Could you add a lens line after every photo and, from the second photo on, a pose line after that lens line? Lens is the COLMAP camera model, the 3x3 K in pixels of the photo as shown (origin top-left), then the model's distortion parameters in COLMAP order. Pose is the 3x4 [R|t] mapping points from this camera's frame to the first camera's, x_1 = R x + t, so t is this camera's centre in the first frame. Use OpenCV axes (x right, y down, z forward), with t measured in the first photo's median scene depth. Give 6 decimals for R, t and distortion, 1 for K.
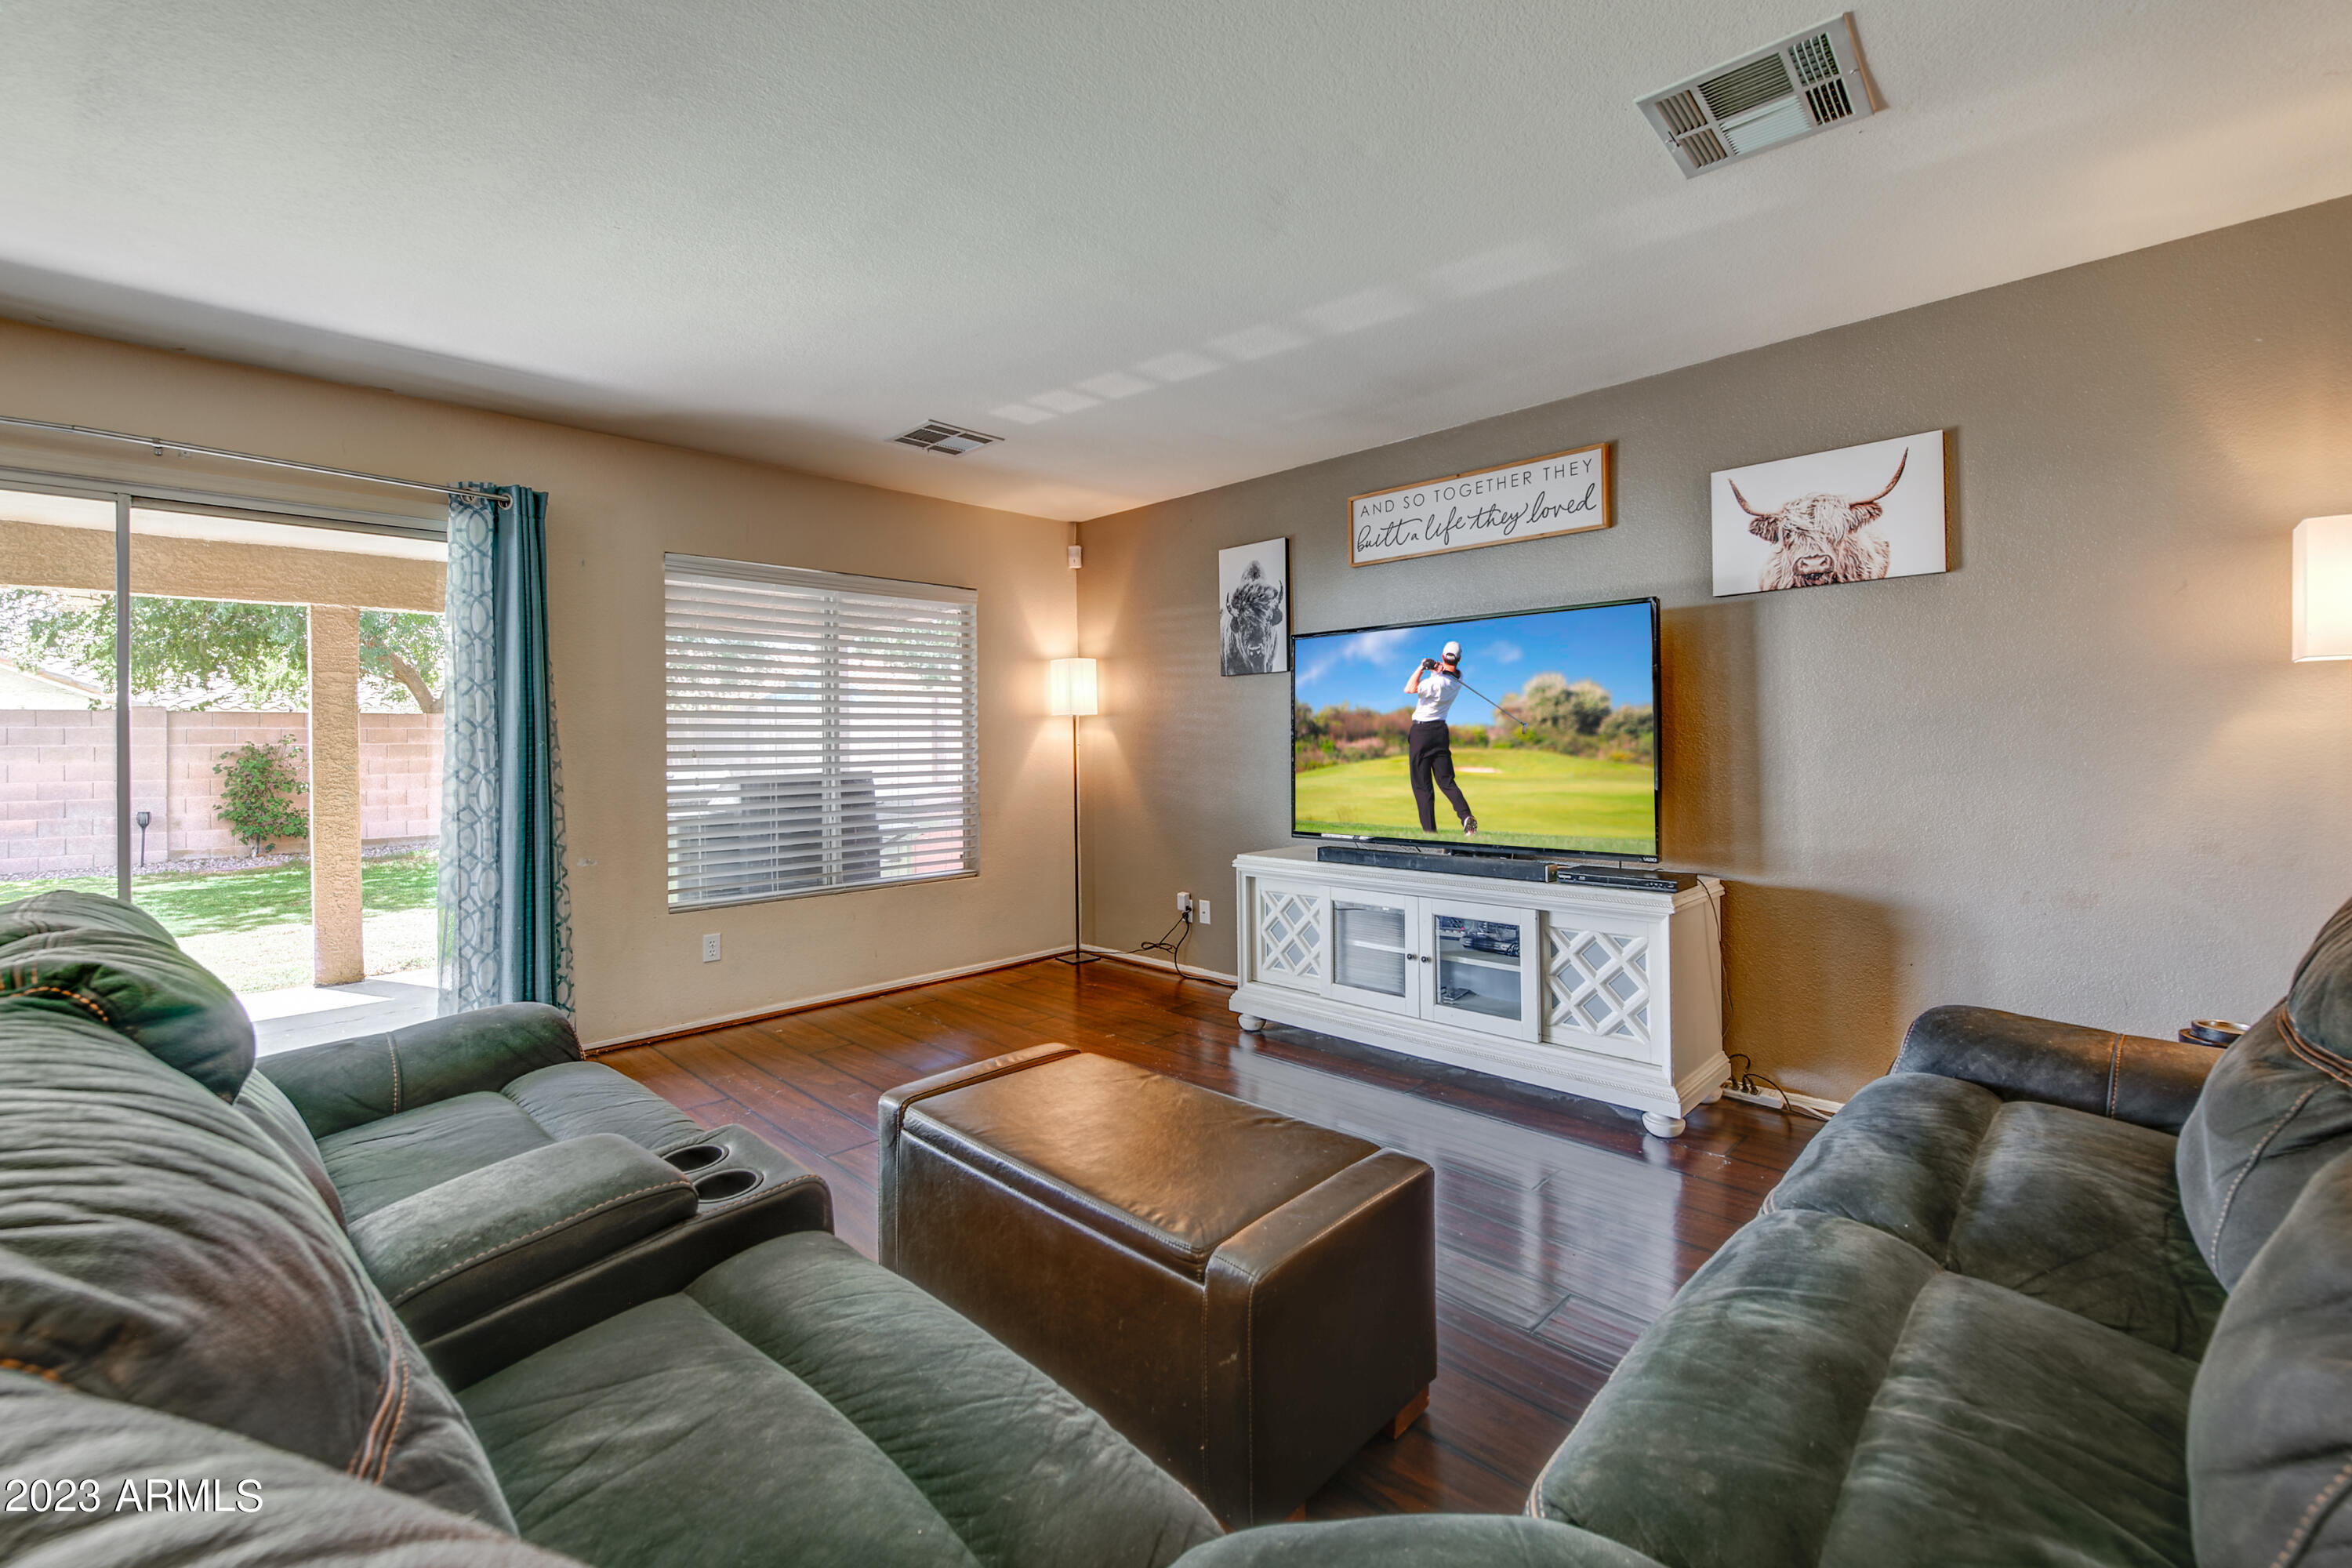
lens RADIAL K [[936.8, 0, 1216.6], [0, 936.8, 738.6], [0, 0, 1]] dist [-0.009353, 0.001233]
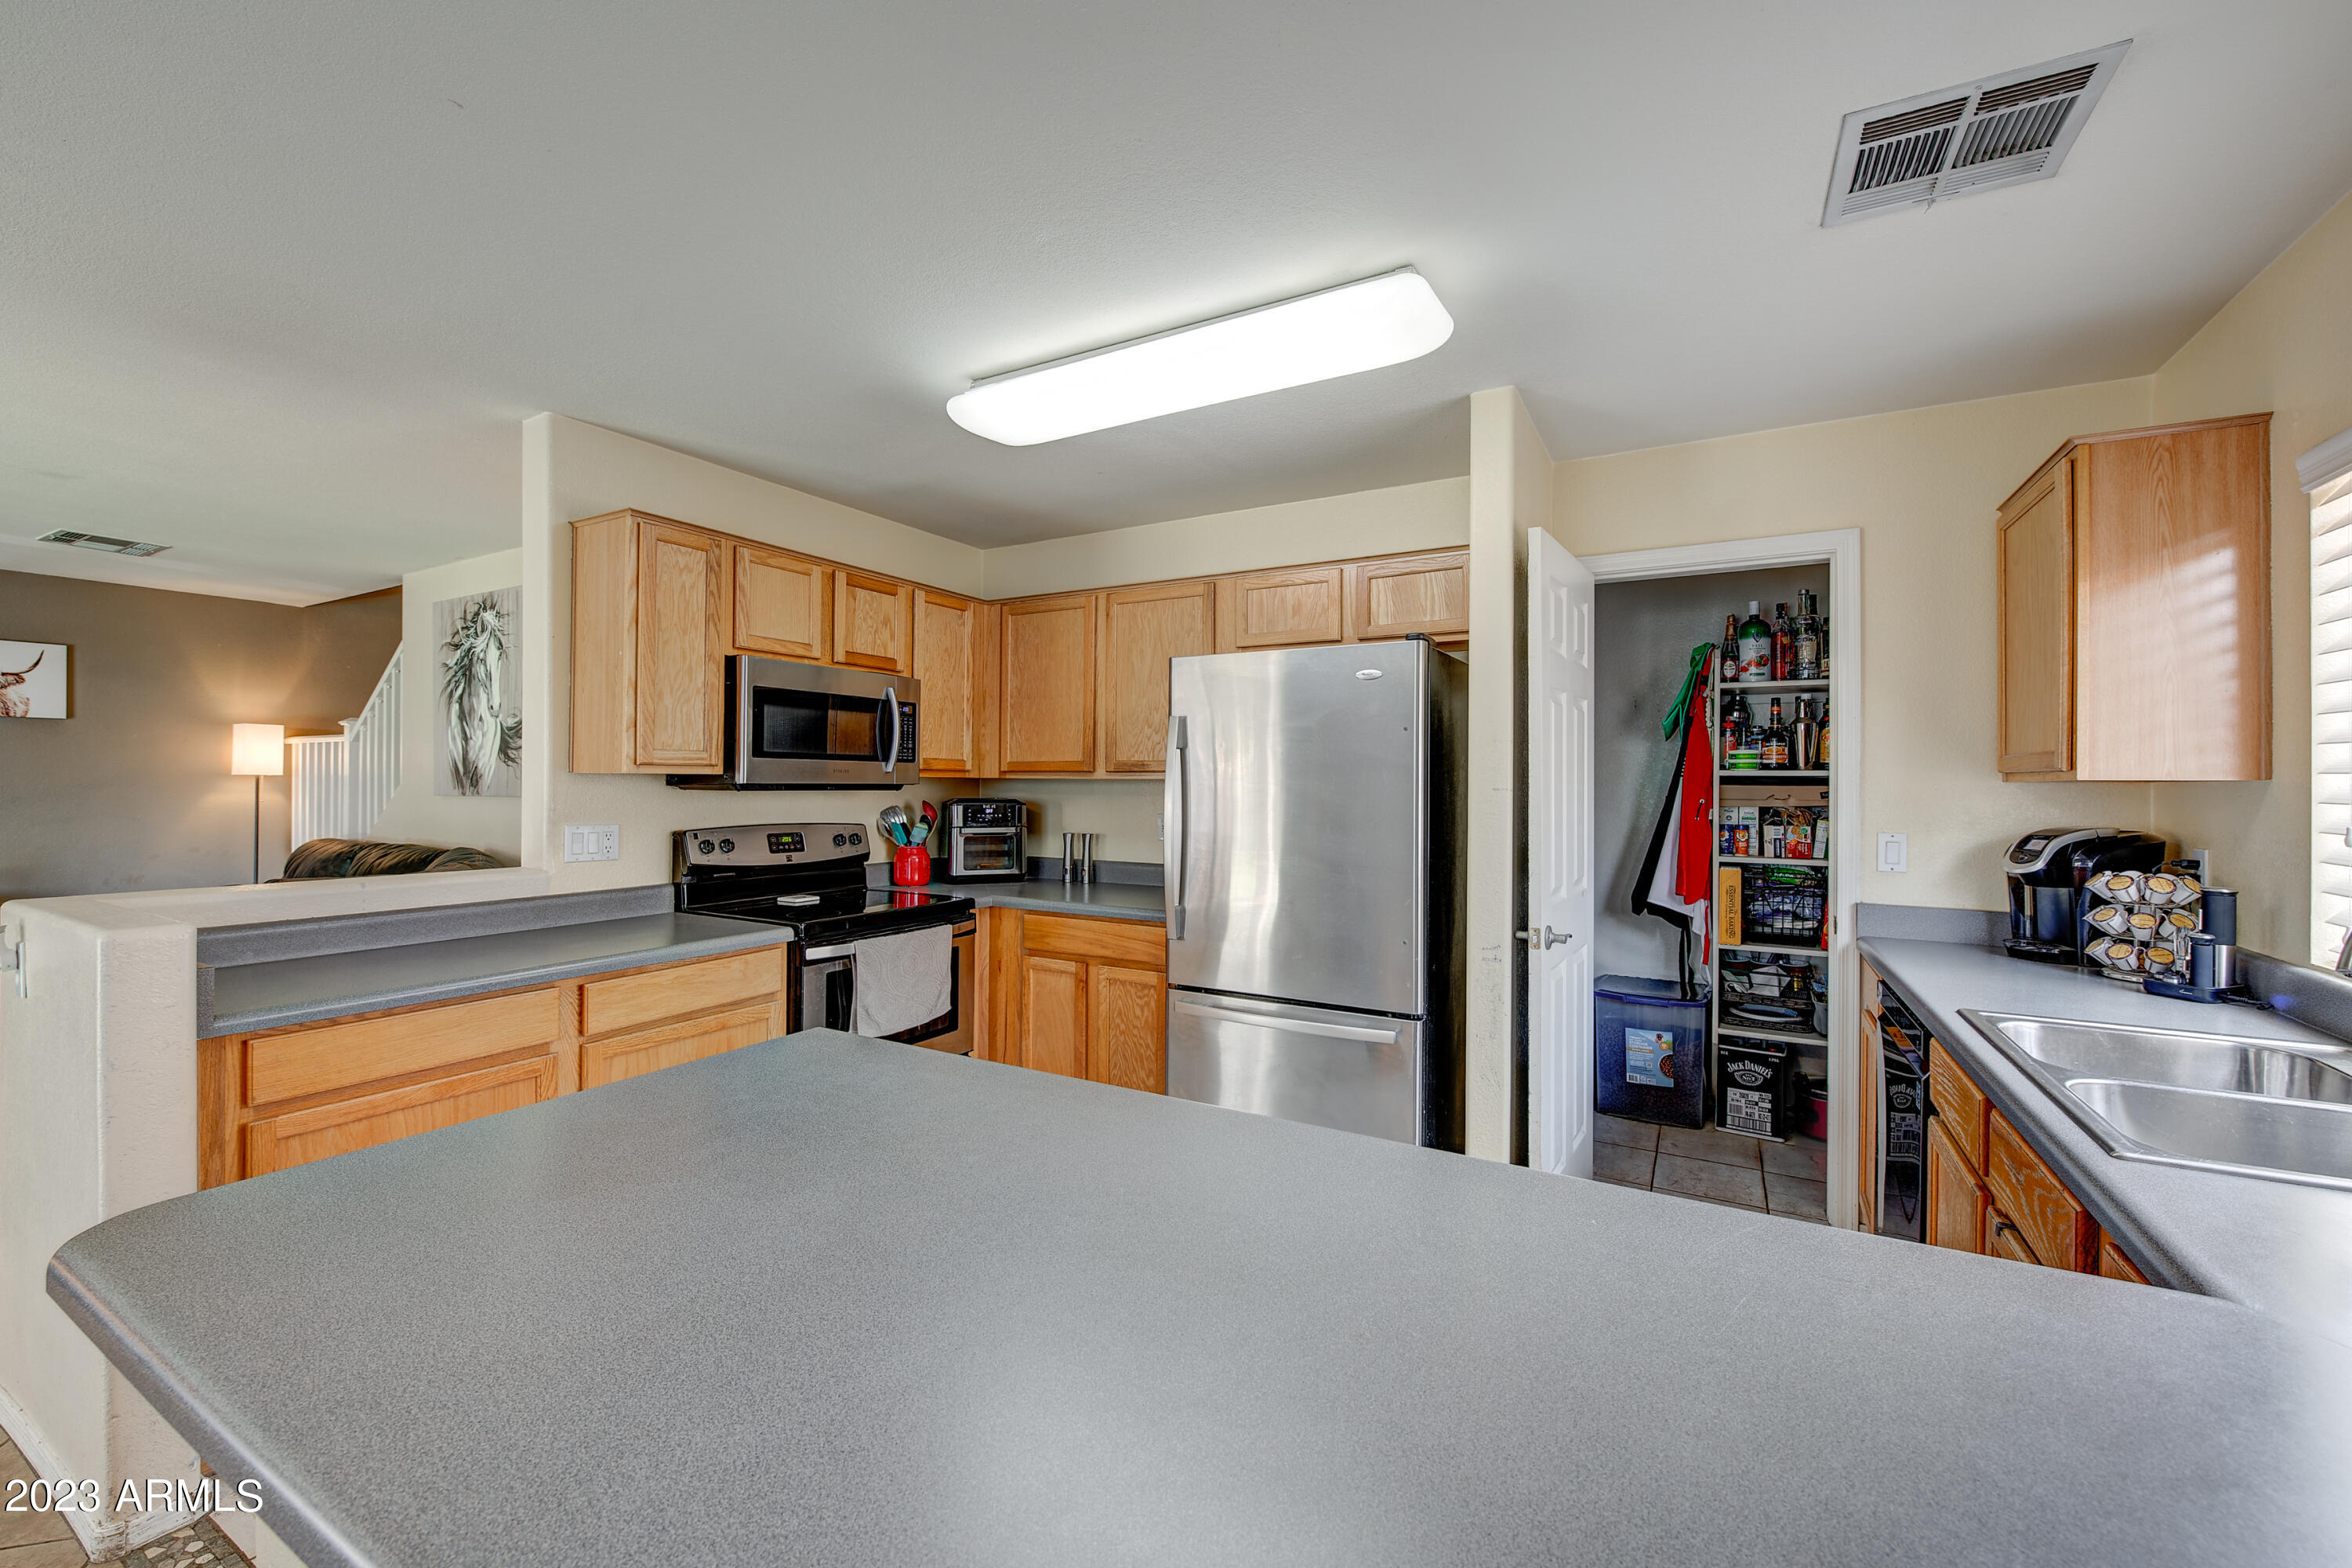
lens RADIAL K [[936.8, 0, 1184.7], [0, 936.8, 781.7], [0, 0, 1]] dist [-0.009353, 0.001233]
pose [[-0.223029, 0.008145, 0.974778, -1.226513], [-0.008901, 0.999906, -0.010391, -0.037322], [-0.974771, -0.010994, -0.222935, -0.638760]]
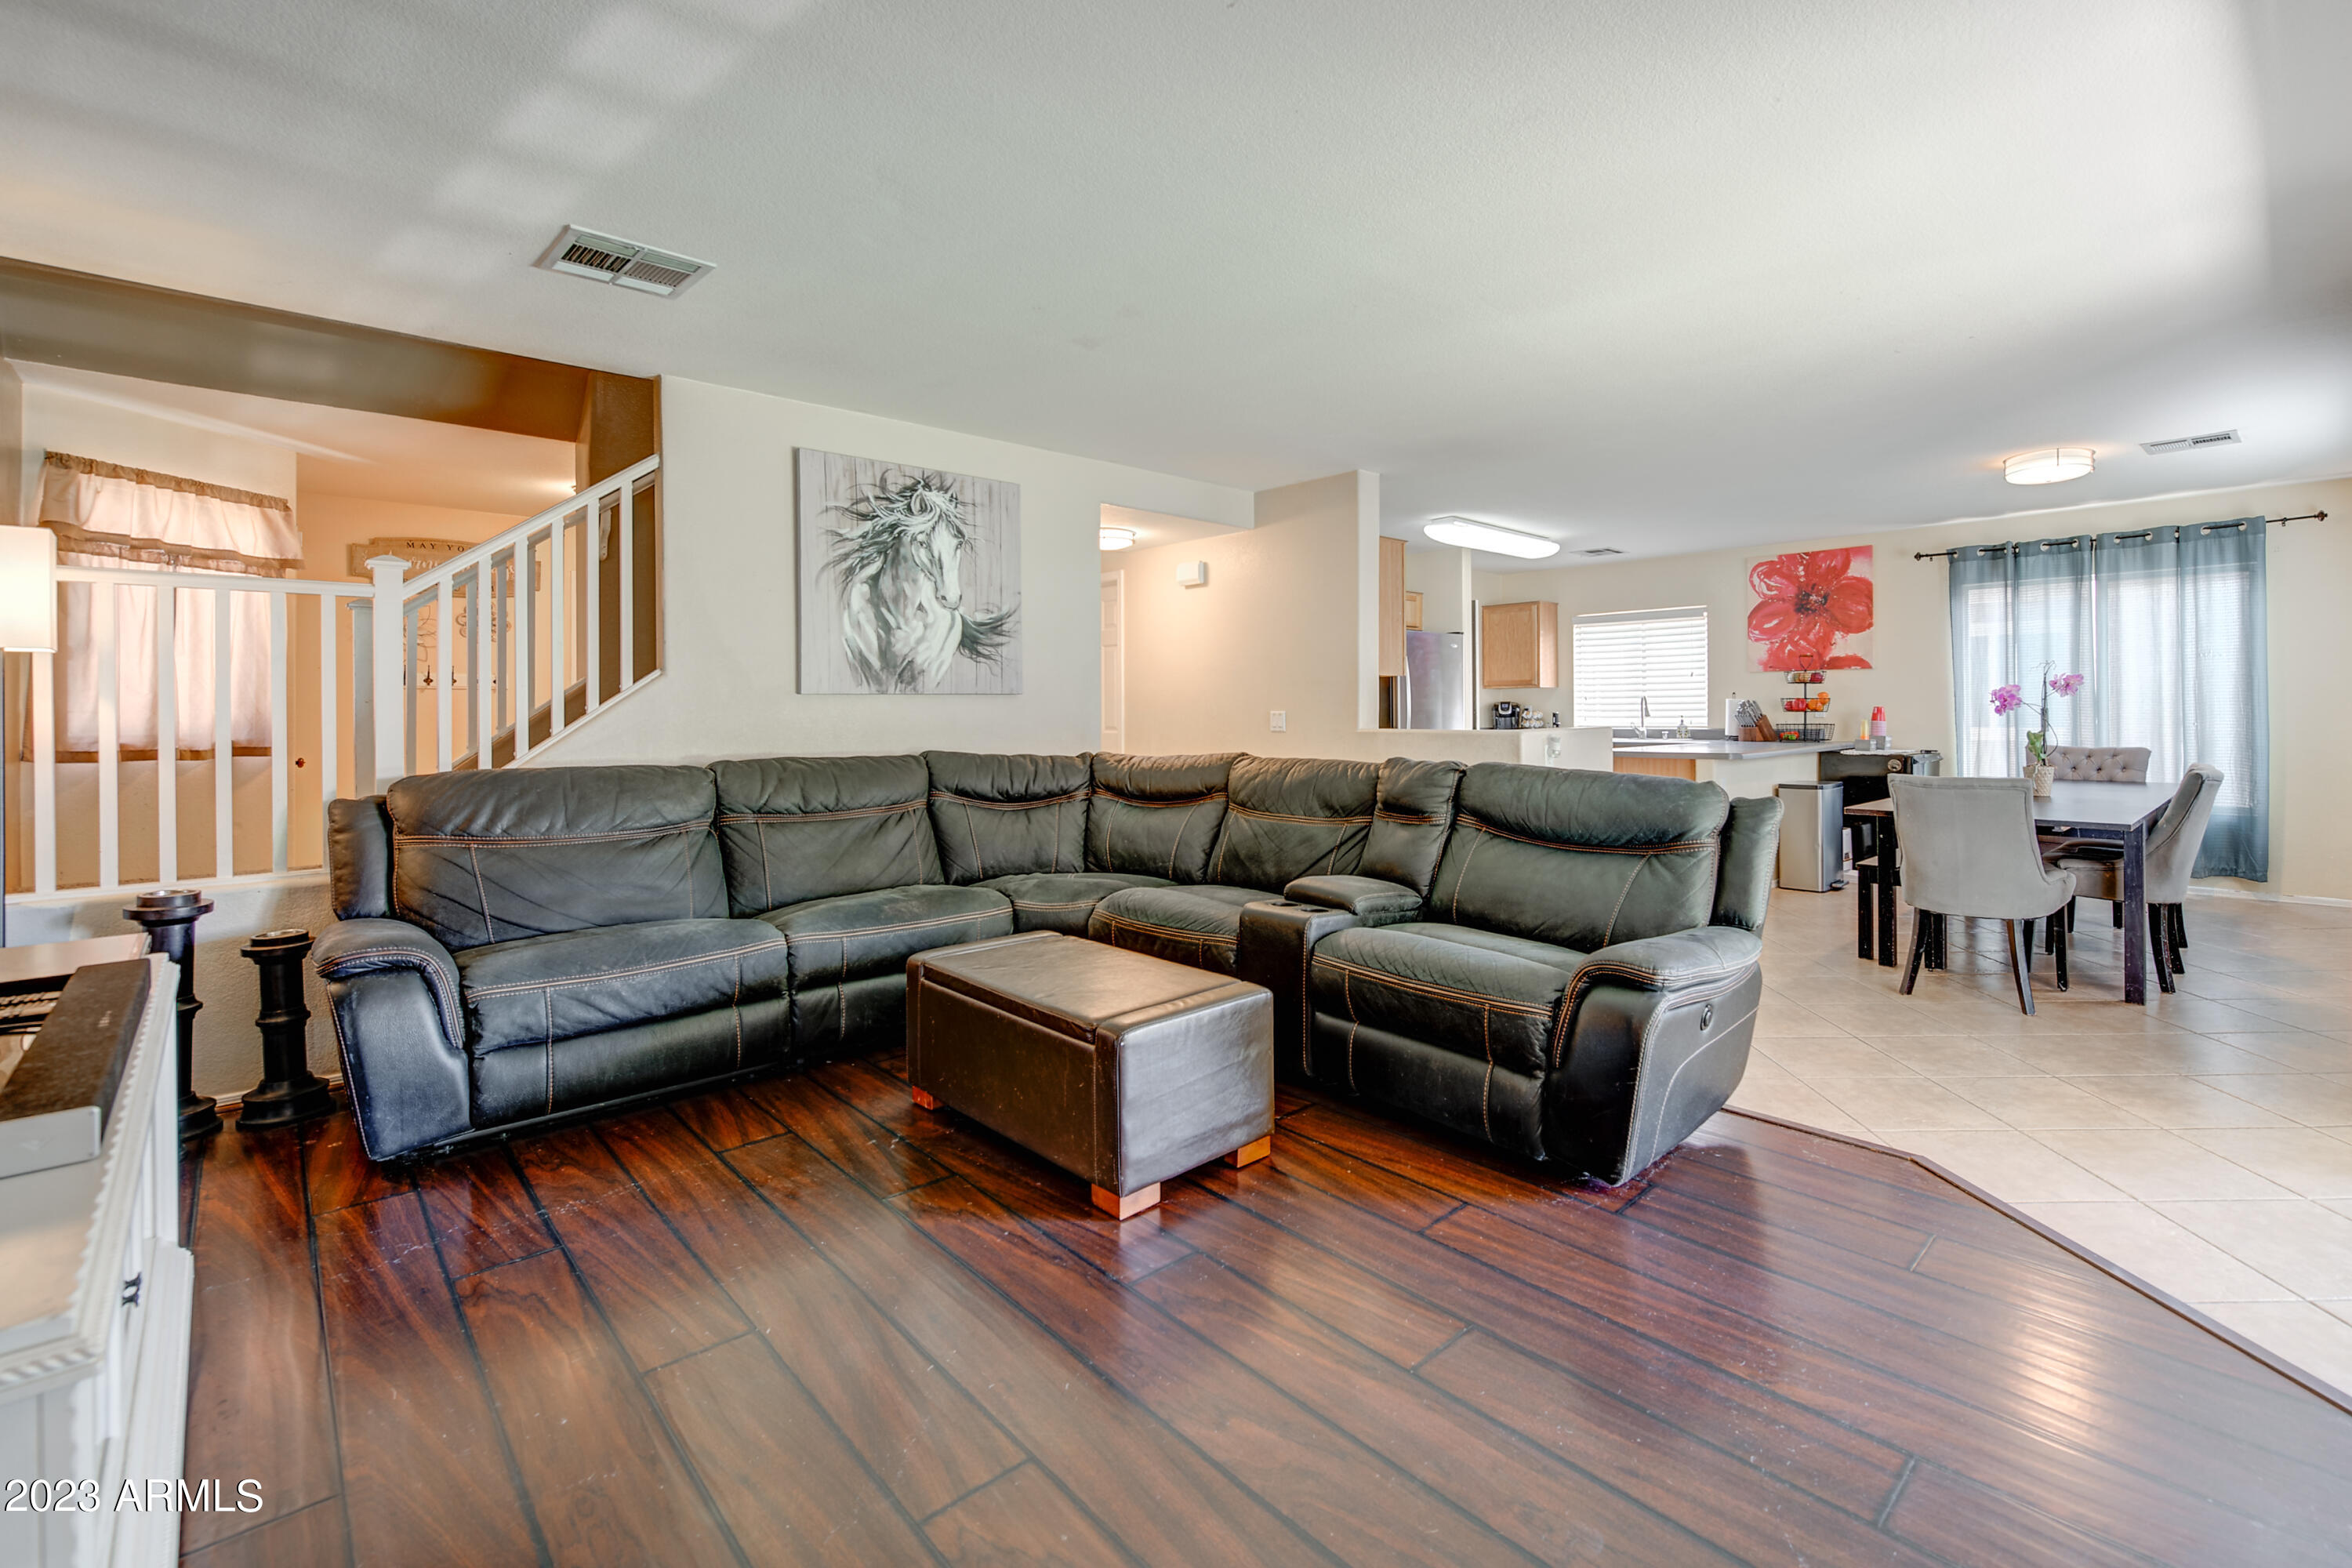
lens RADIAL K [[1000.4, 0, 1316.5], [0, 1000.4, 706.8], [0, 0, 1]] dist [0.000719, -0.003563]
pose [[-0.999338, 0.017114, 0.032107, -0.264531], [0.016878, 0.999829, -0.007593, 0.011889], [-0.032232, -0.007046, -0.999456, 1.276881]]
